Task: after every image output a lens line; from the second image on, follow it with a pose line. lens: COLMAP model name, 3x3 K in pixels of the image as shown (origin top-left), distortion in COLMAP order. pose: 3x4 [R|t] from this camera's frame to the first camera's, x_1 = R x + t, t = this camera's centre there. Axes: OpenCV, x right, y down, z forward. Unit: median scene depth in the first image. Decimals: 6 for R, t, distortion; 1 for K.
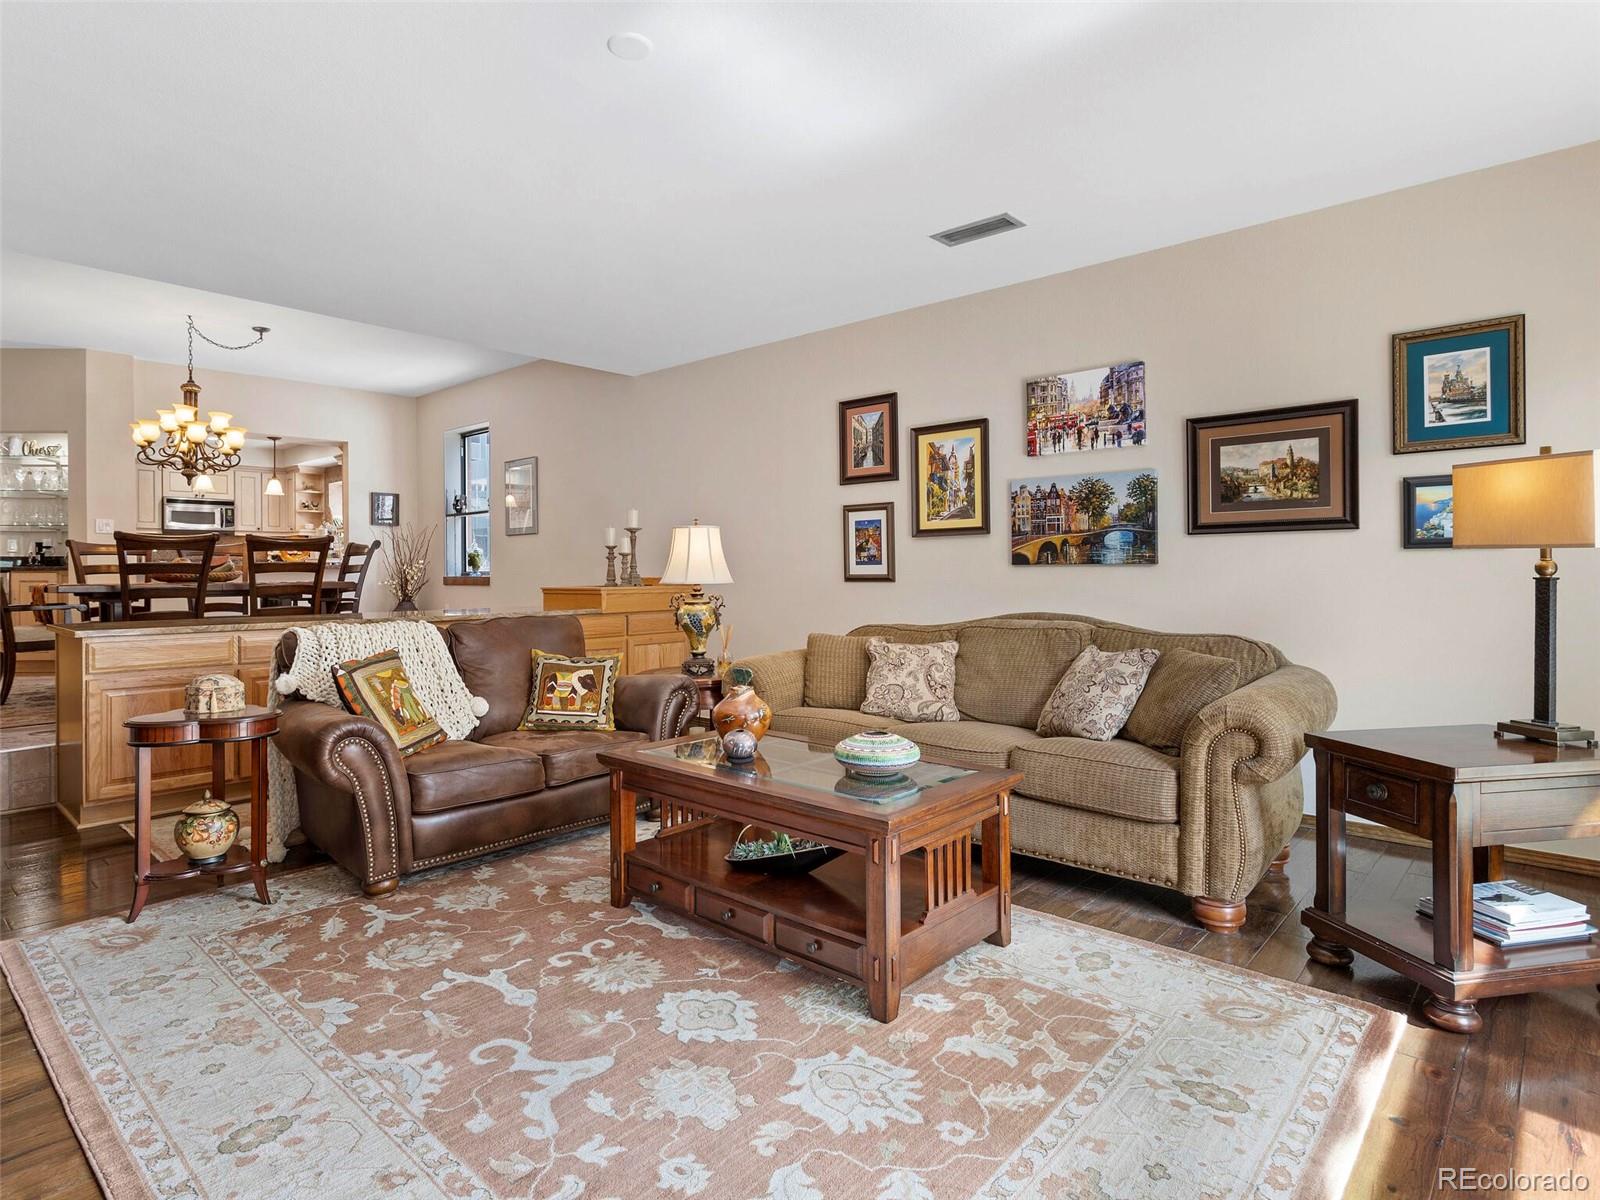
lens RADIAL K [[879.8, 0, 769.4], [0, 879.8, 577.9], [0, 0, 1]] dist [-0.000283, 0.002355]
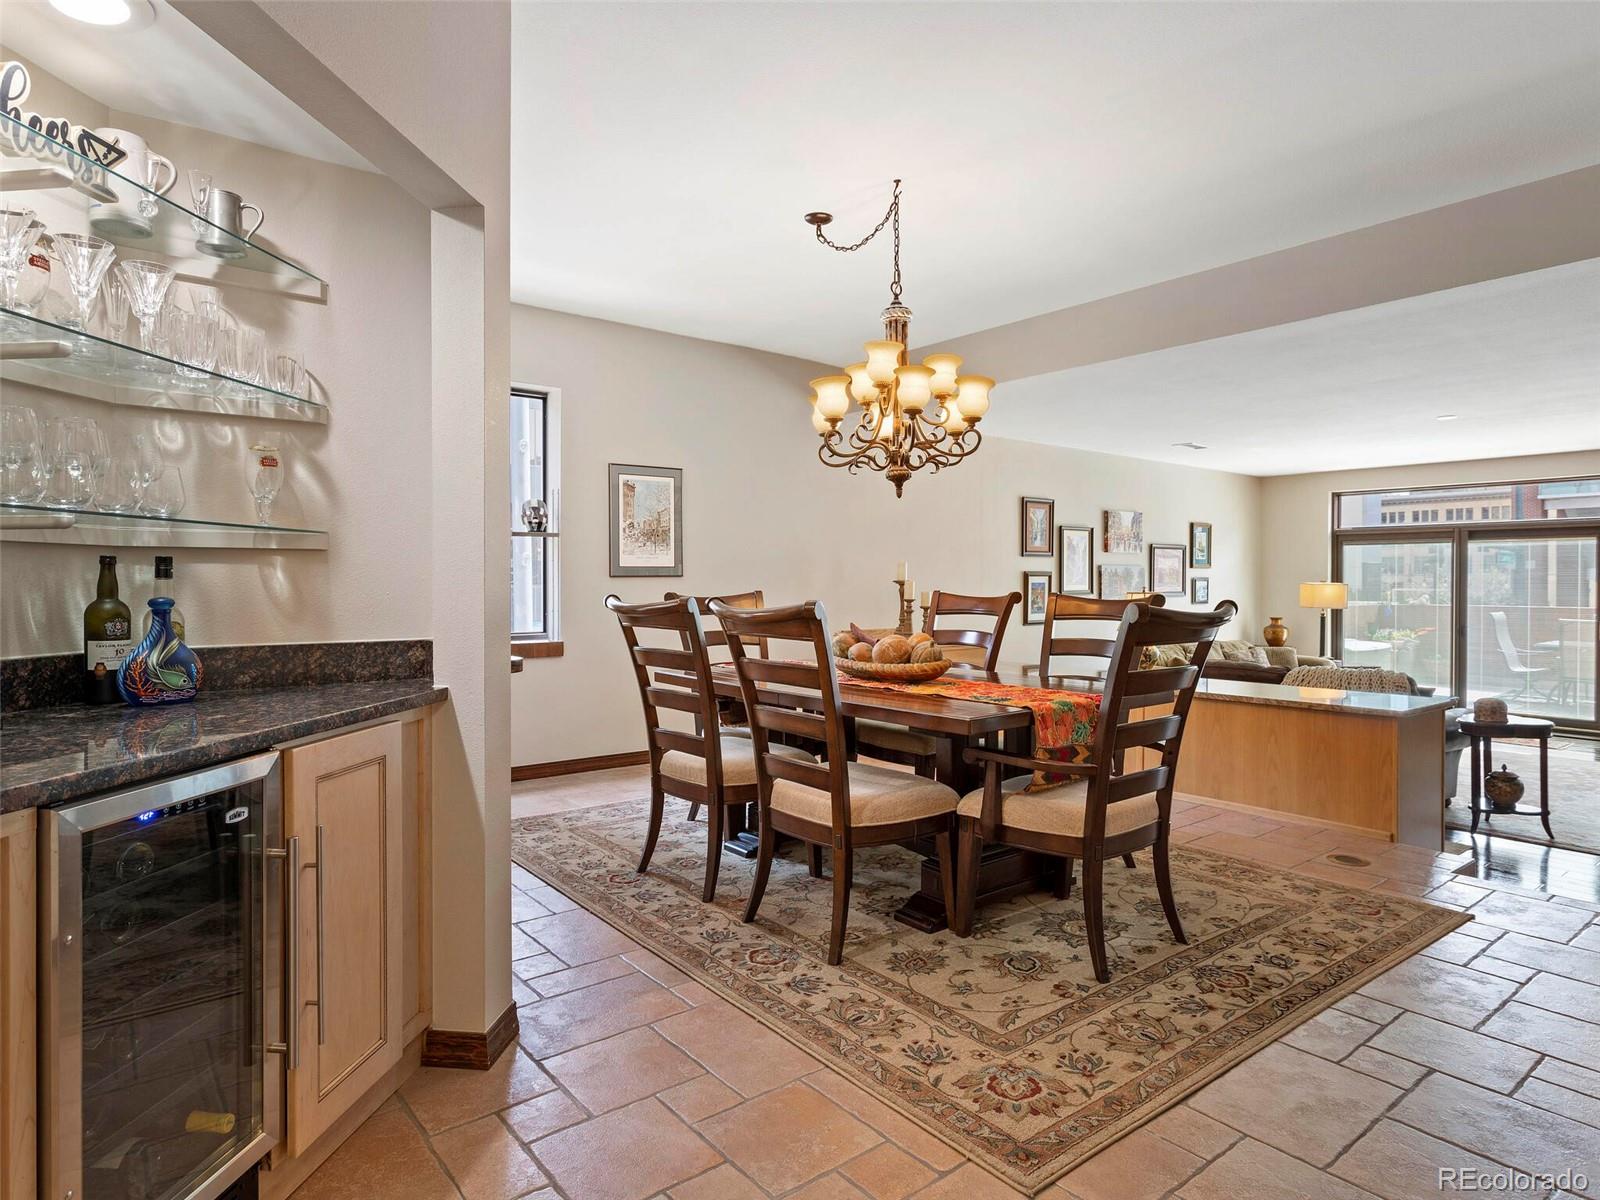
lens RADIAL K [[923.6, 0, 798.1], [0, 923.6, 591.6], [0, 0, 1]] dist [-0.005078, 0.004016]
pose [[0.152611, -0.005780, 0.988269, -1.671998], [0.005622, 0.999972, 0.004981, -0.069254], [-0.988270, 0.004796, 0.152639, 1.329943]]
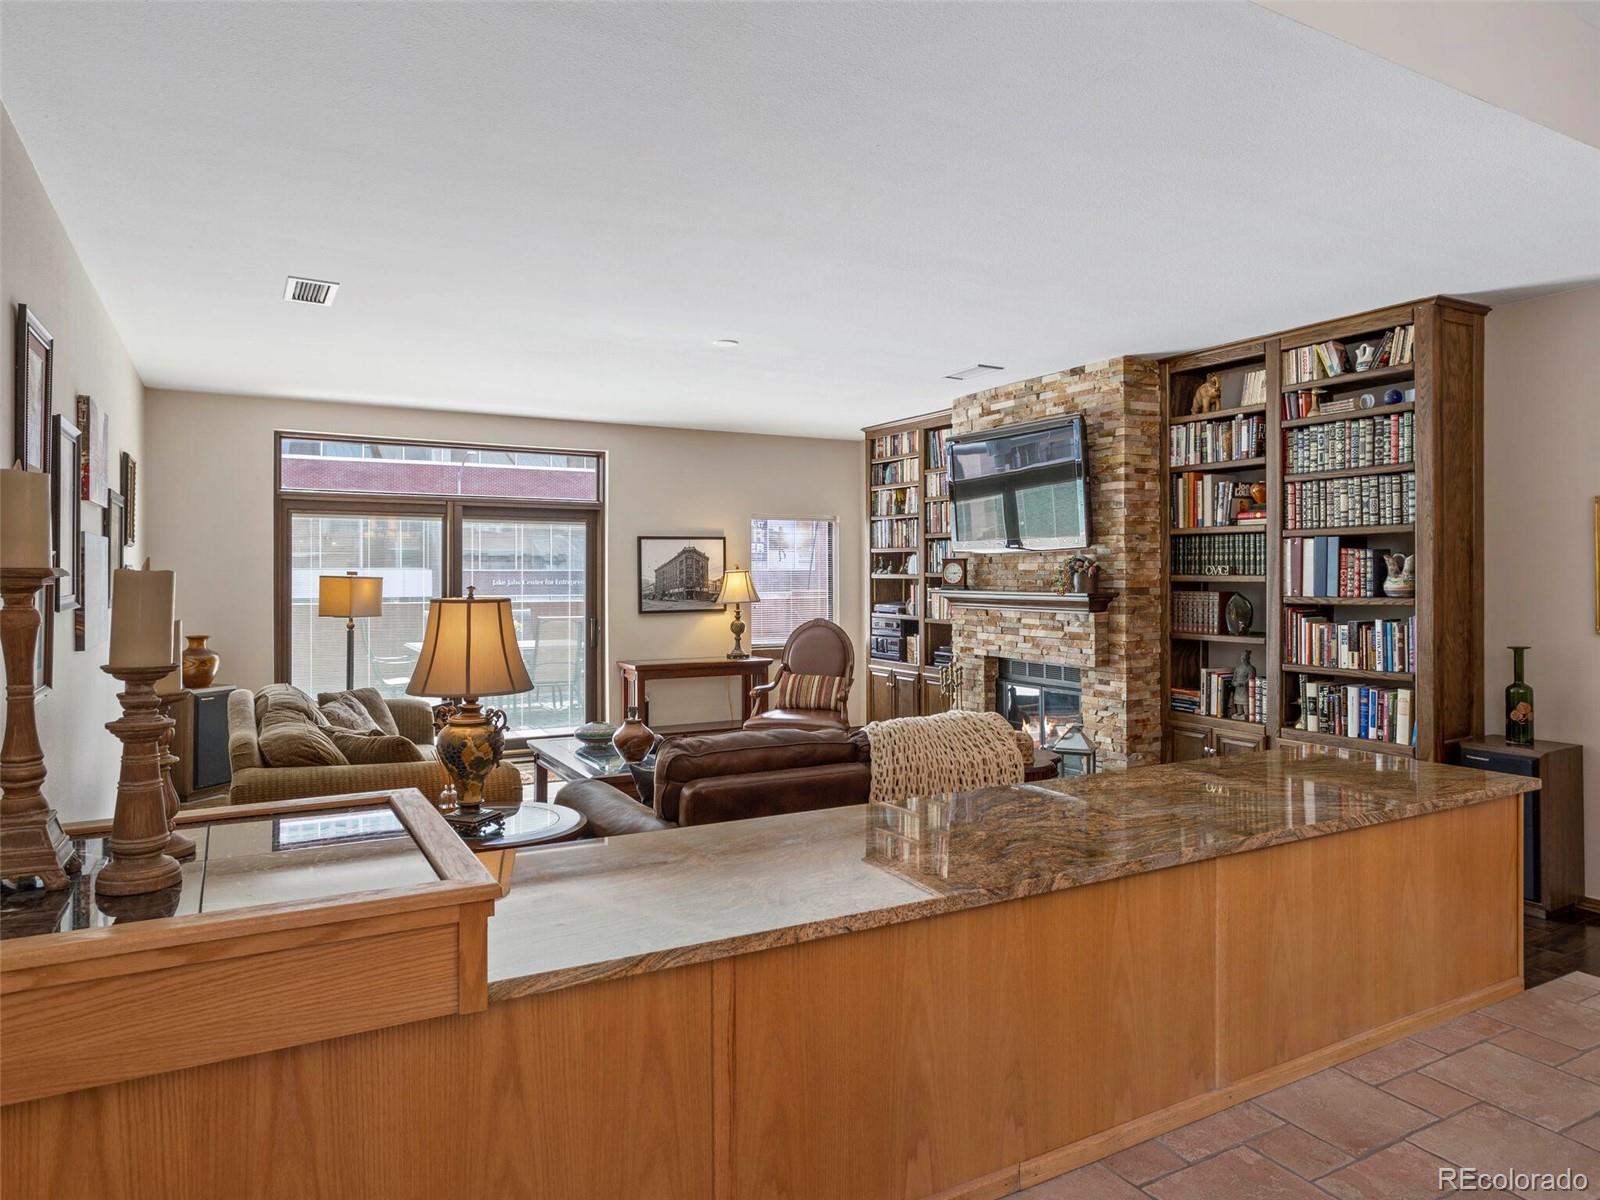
lens RADIAL K [[1017.0, 0, 809.2], [0, 1017.0, 574.8], [0, 0, 1]] dist [-0.020036, 0.002026]
pose [[-0.951251, 0.004074, 0.308391, -0.524432], [0.006373, 0.999959, 0.006446, -0.077292], [-0.308352, 0.008097, -0.951238, 1.598107]]
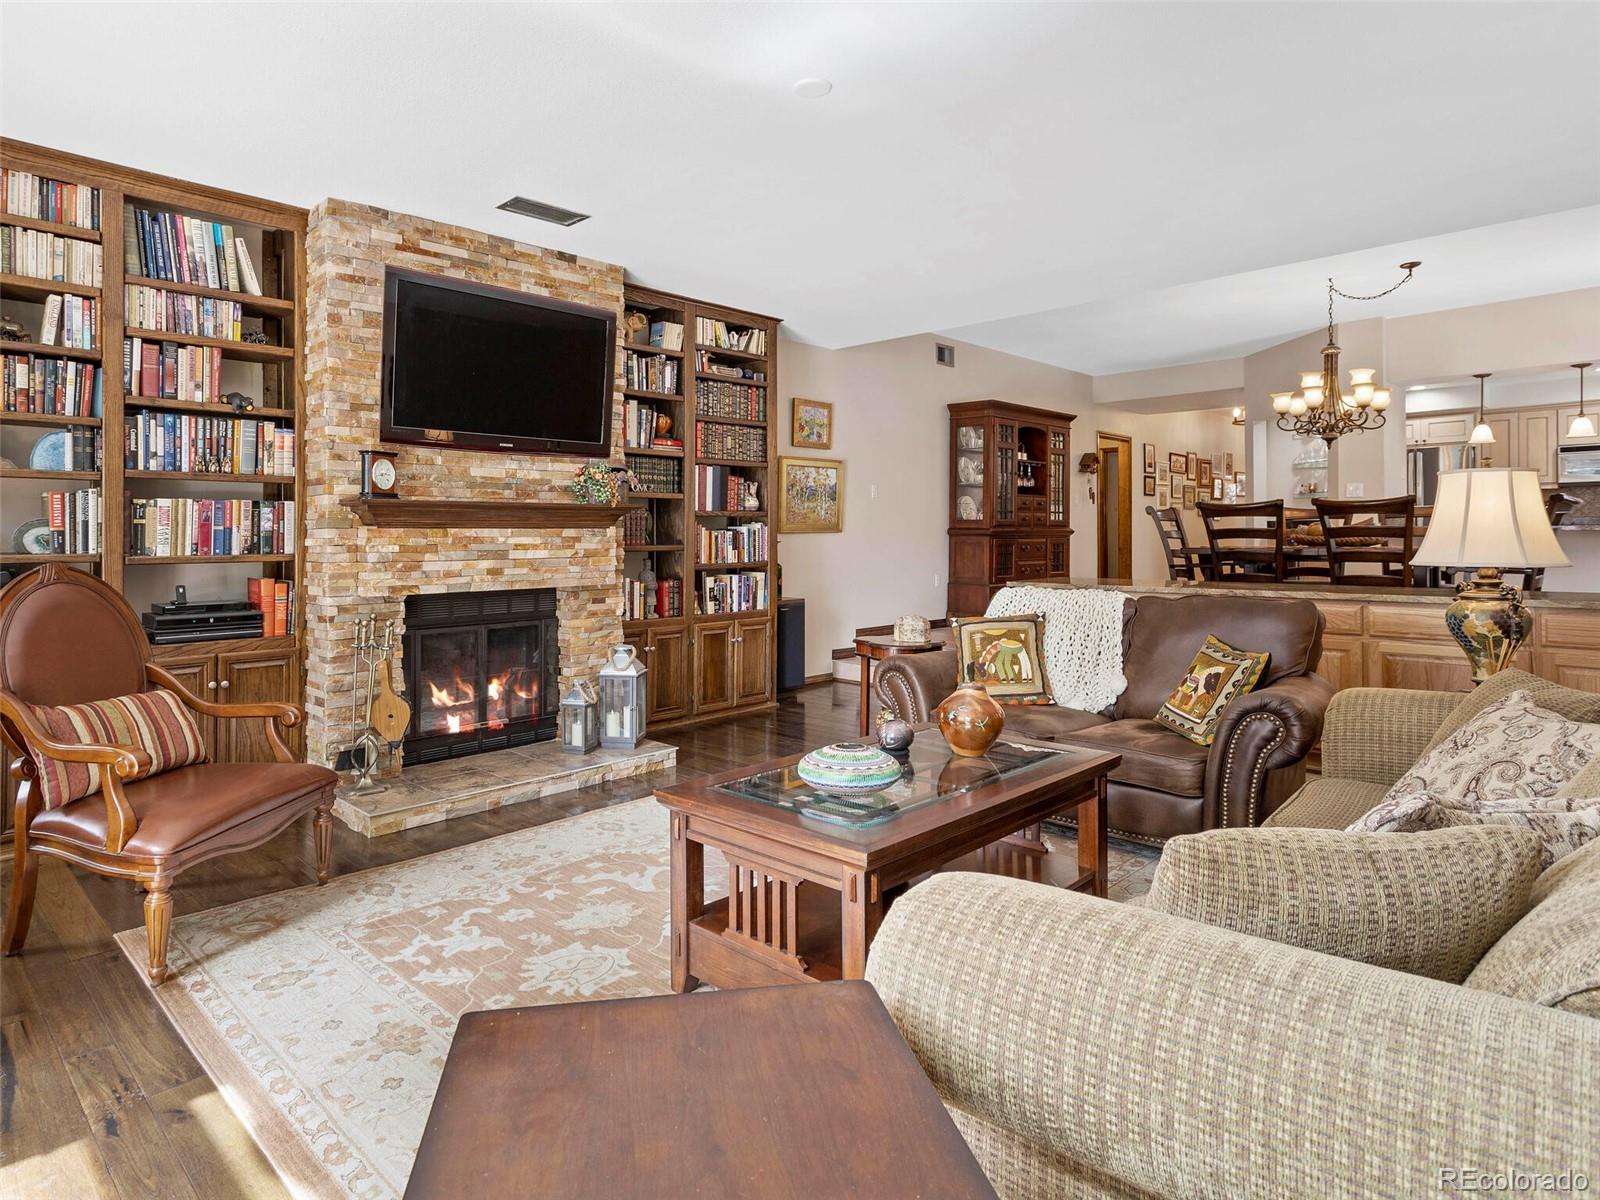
lens RADIAL K [[918.6, 0, 740.2], [0, 918.6, 529.3], [0, 0, 1]] dist [0.001144, 0.002144]
pose [[-0.051253, -0.001893, -0.998684, 0.563807], [-0.000571, 0.999998, -0.001866, -0.016296], [0.998686, 0.000475, -0.051254, 0.527587]]
